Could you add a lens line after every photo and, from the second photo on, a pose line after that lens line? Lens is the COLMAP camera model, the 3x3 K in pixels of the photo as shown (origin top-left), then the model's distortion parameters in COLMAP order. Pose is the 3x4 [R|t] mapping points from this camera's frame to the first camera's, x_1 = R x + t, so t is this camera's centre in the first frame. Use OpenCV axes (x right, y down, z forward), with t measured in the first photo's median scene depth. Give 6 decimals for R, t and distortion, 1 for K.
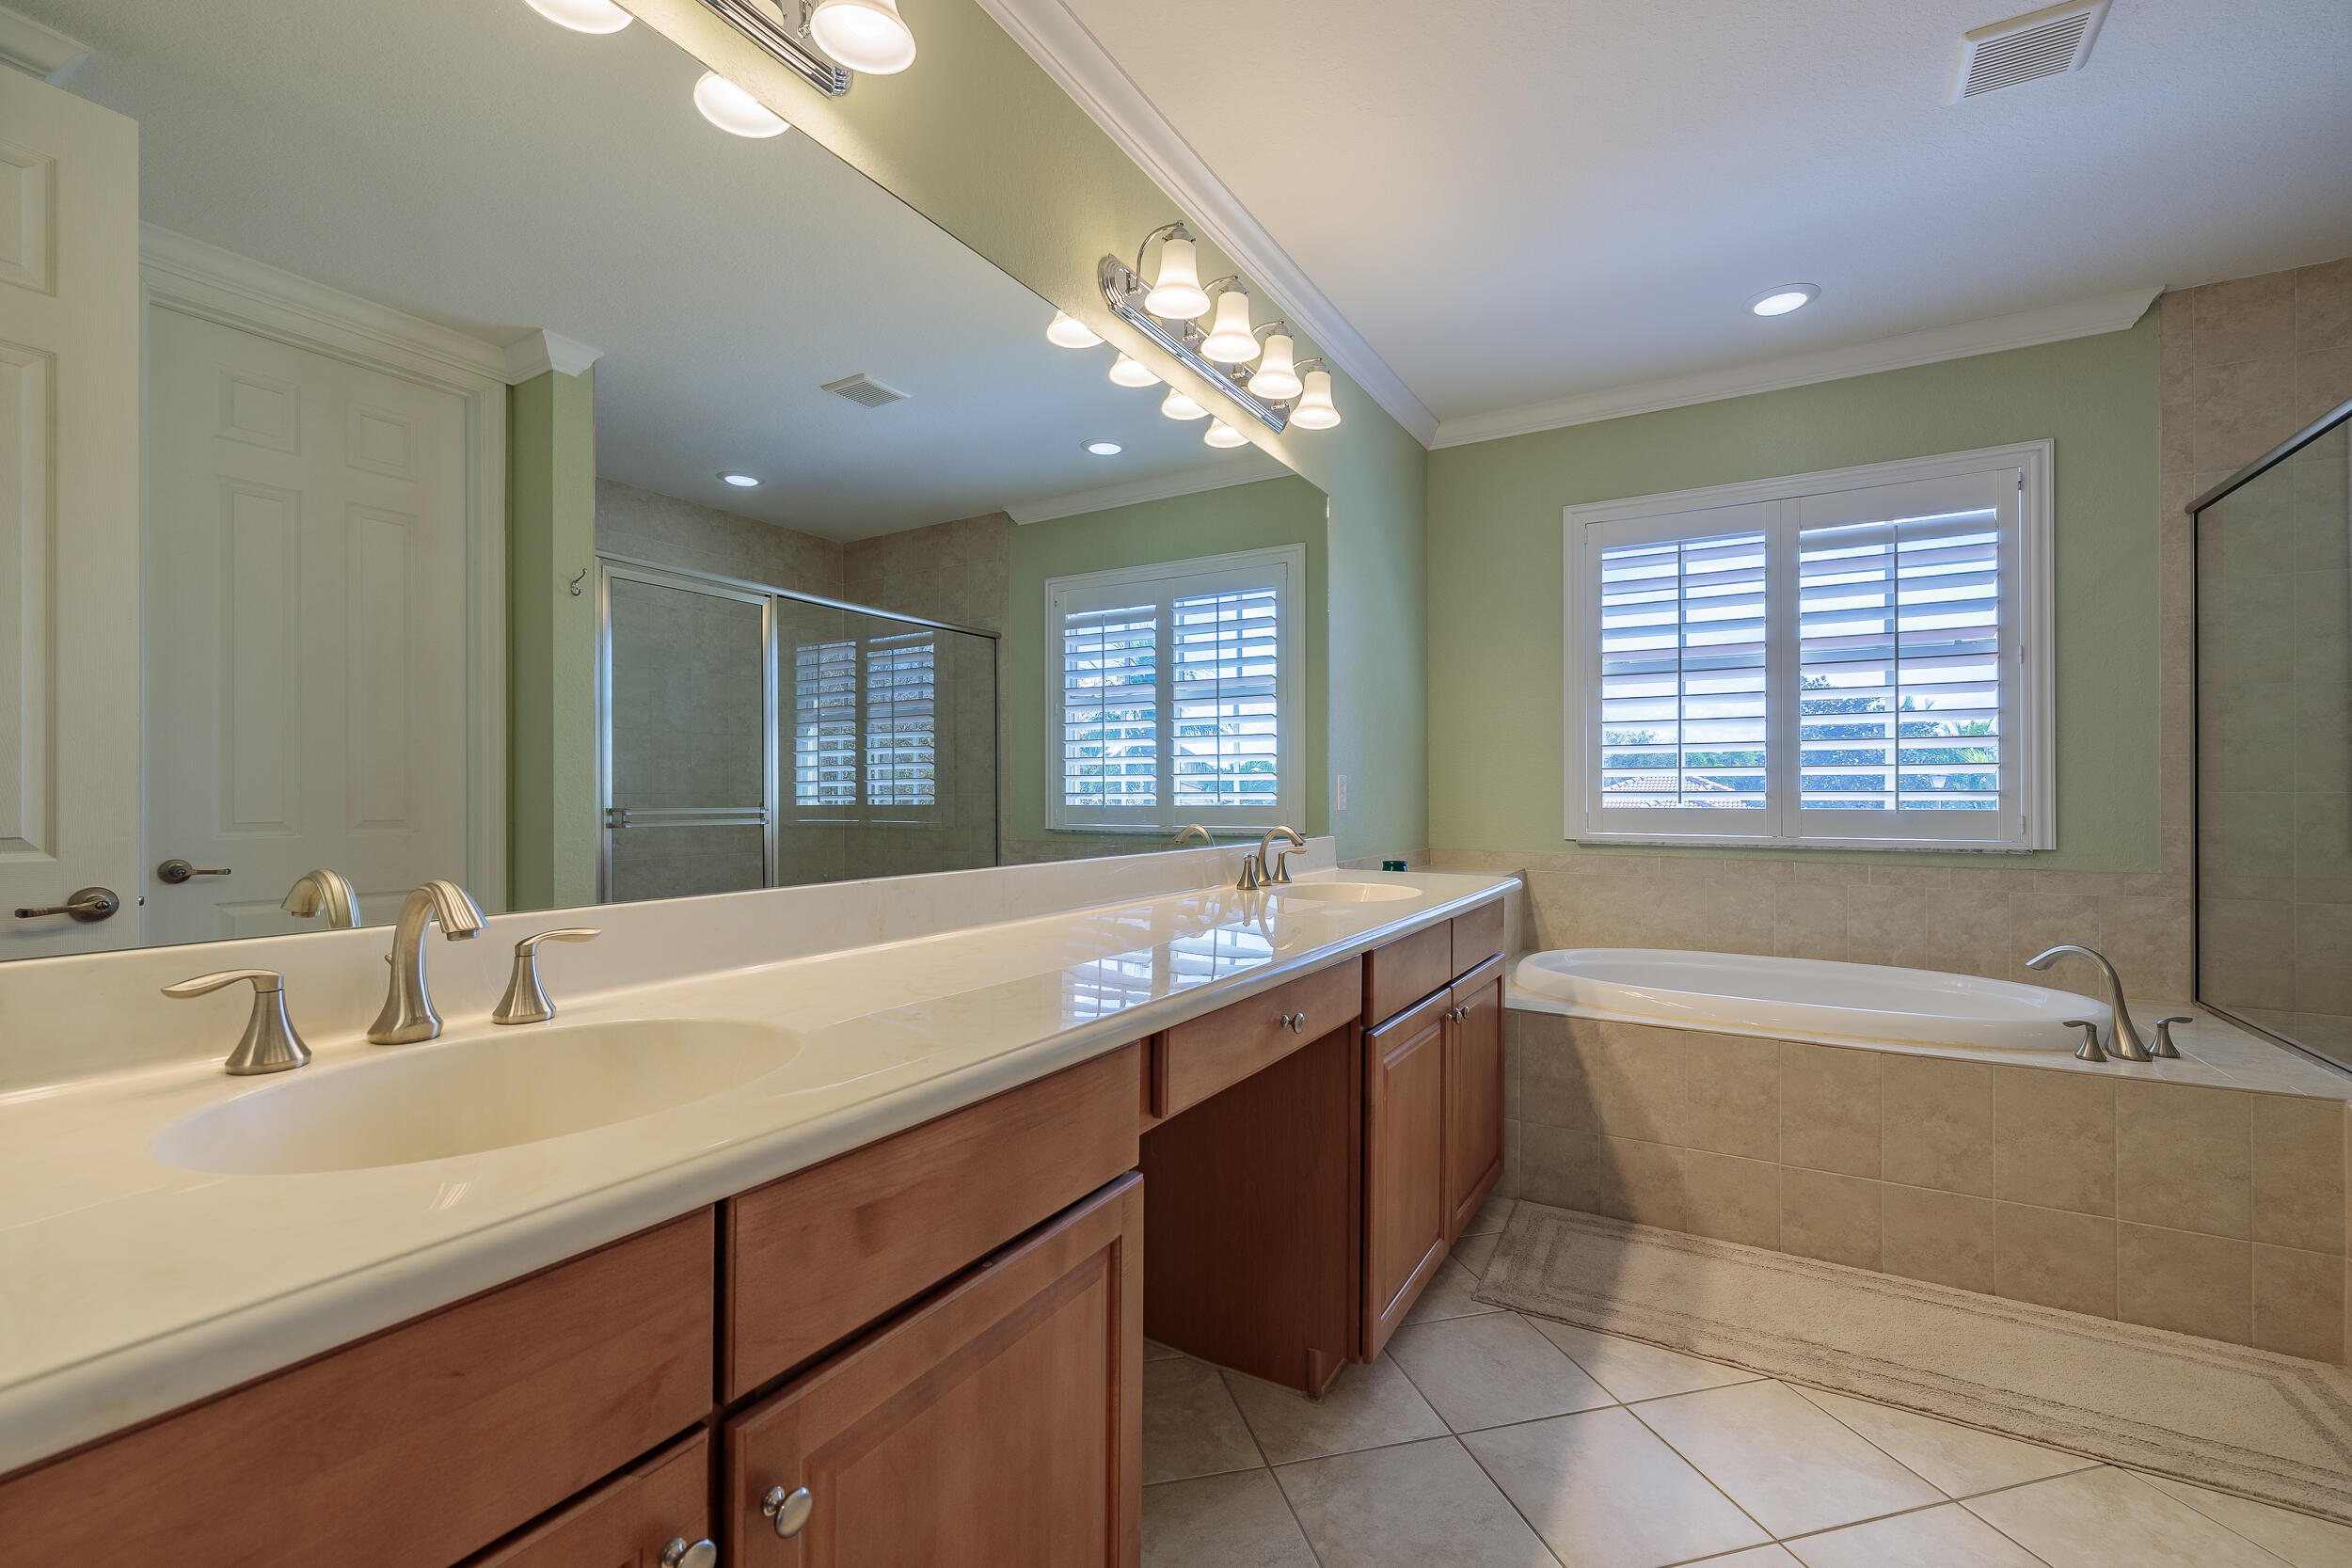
lens RADIAL K [[1009.5, 0, 1213.2], [0, 1009.5, 776.0], [0, 0, 1]] dist [-0.001165, -0.000182]
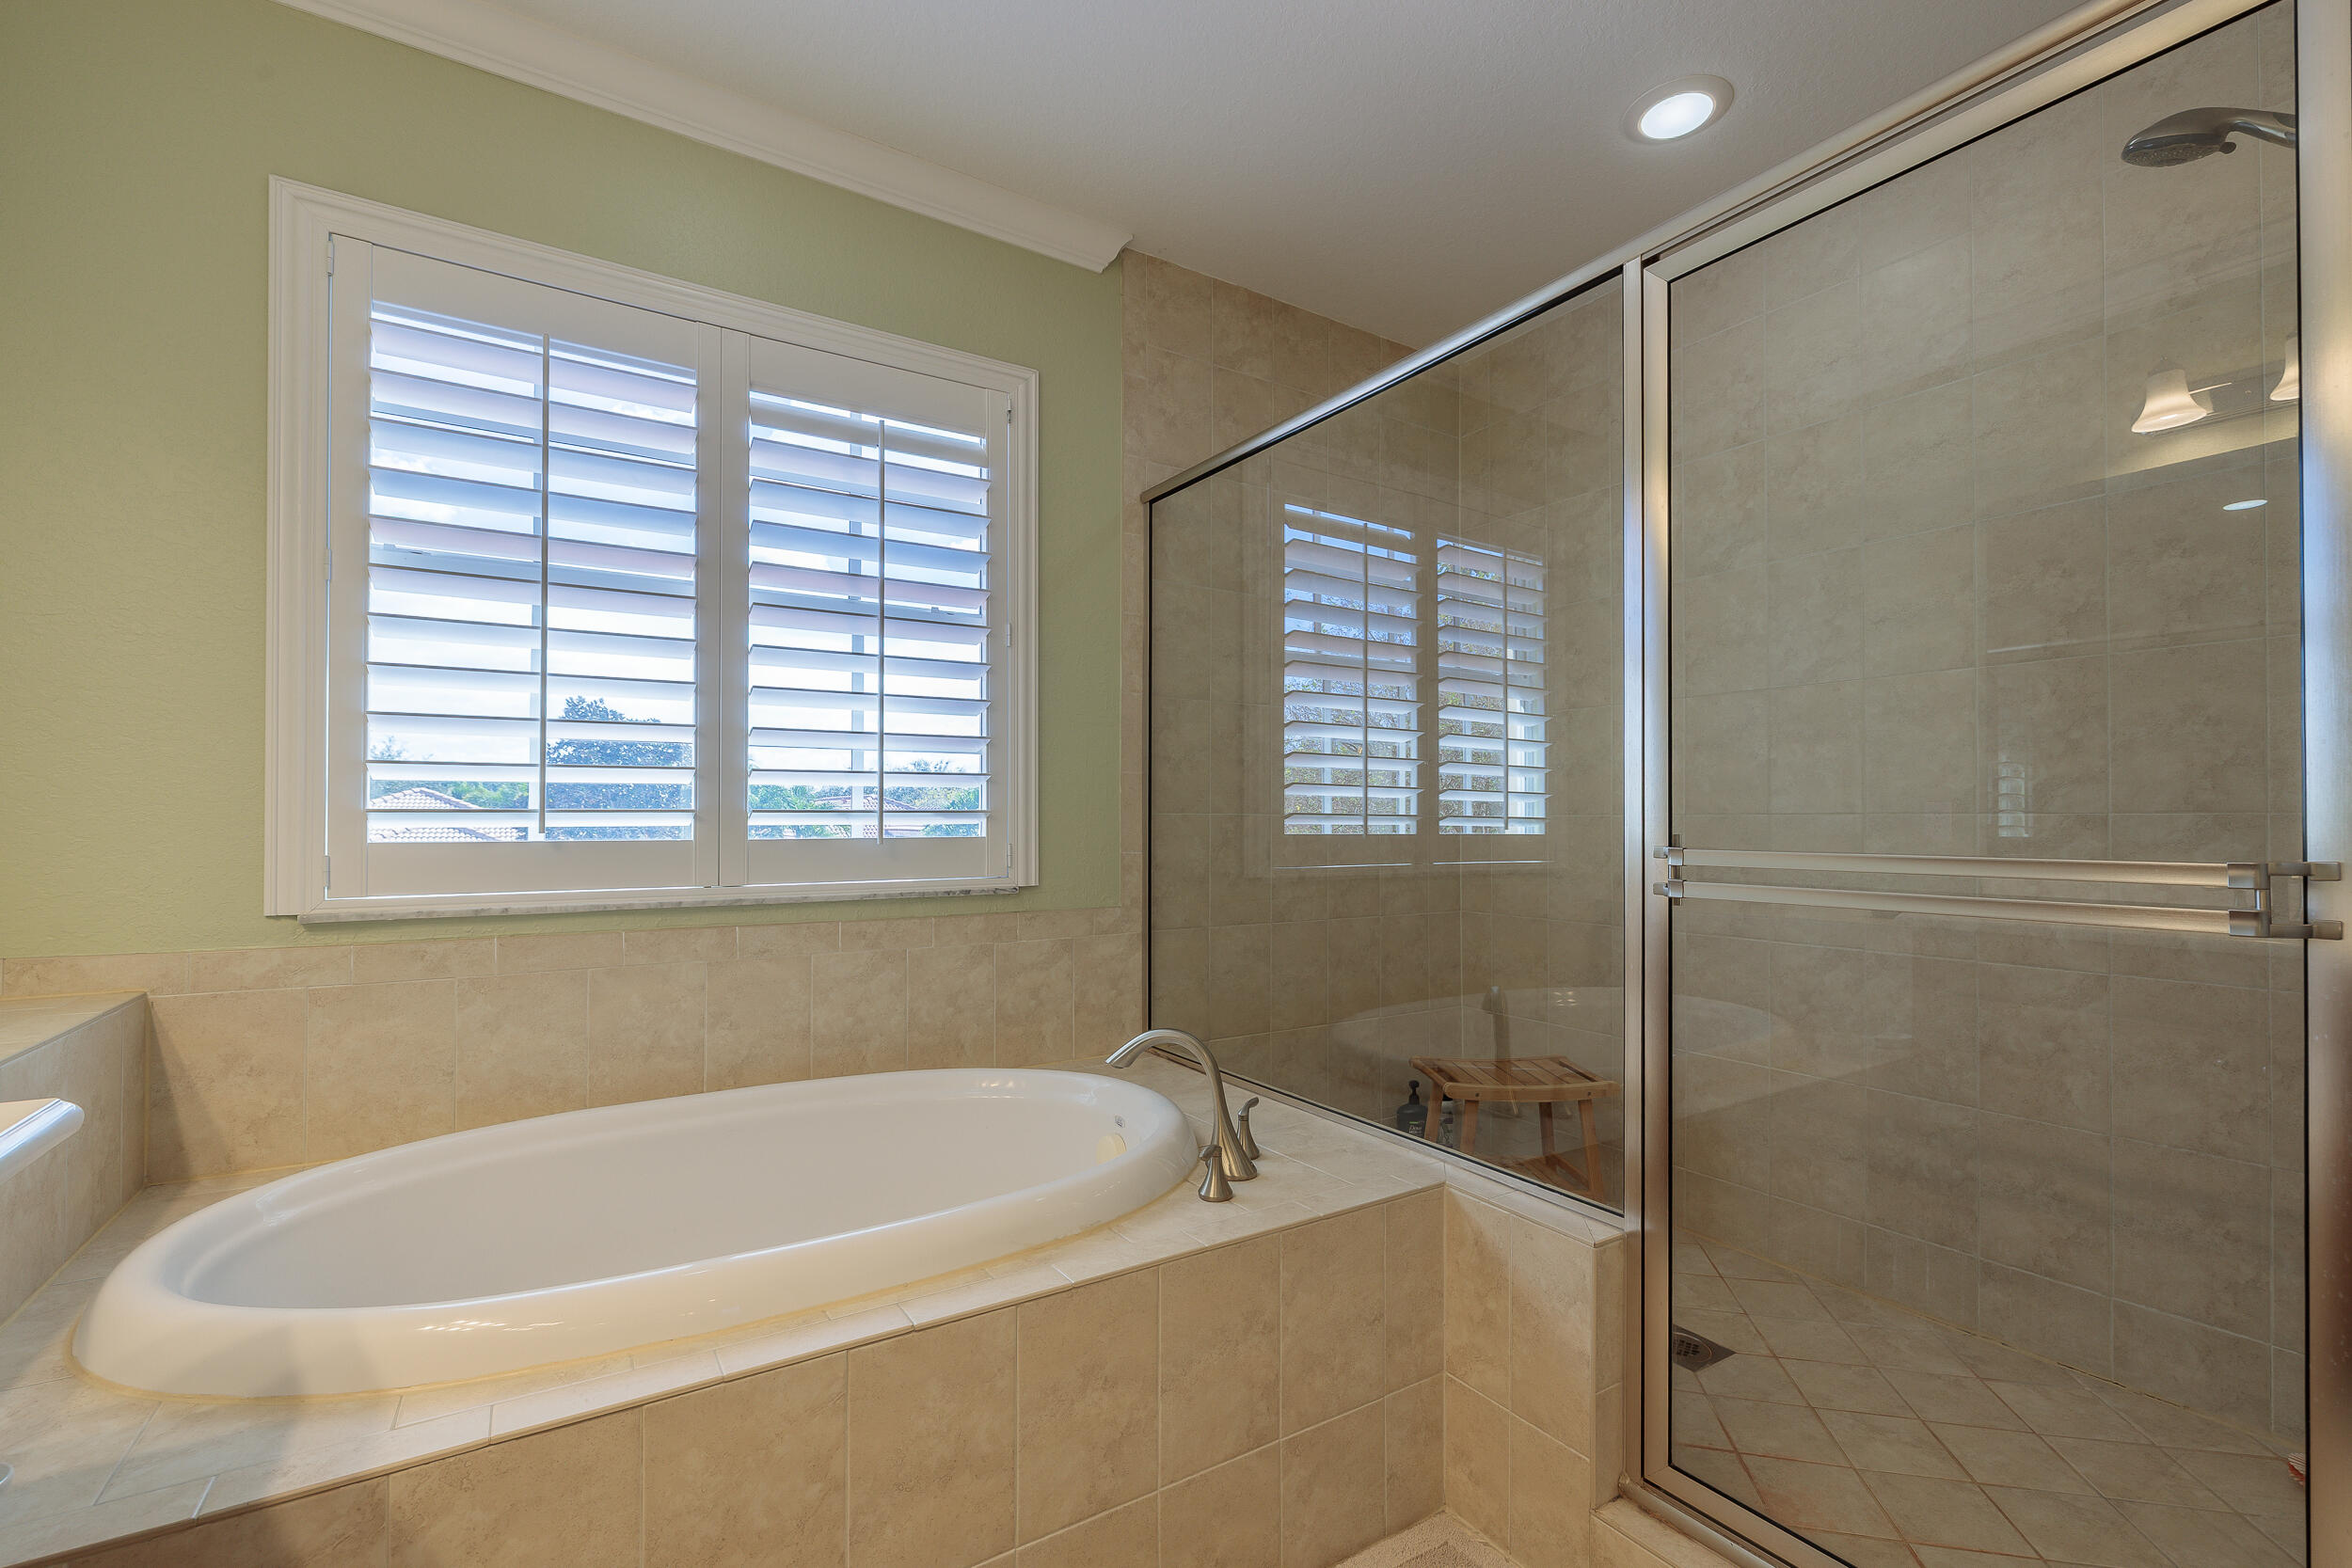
lens RADIAL K [[992.1, 0, 1135.4], [0, 992.1, 815.6], [0, 0, 1]] dist [-0.002507, -0.000122]
pose [[0.494182, 0.002356, 0.869355, 0.183881], [-0.014829, 0.999874, 0.005720, 0.011830], [-0.869232, -0.015719, 0.494155, 0.525407]]
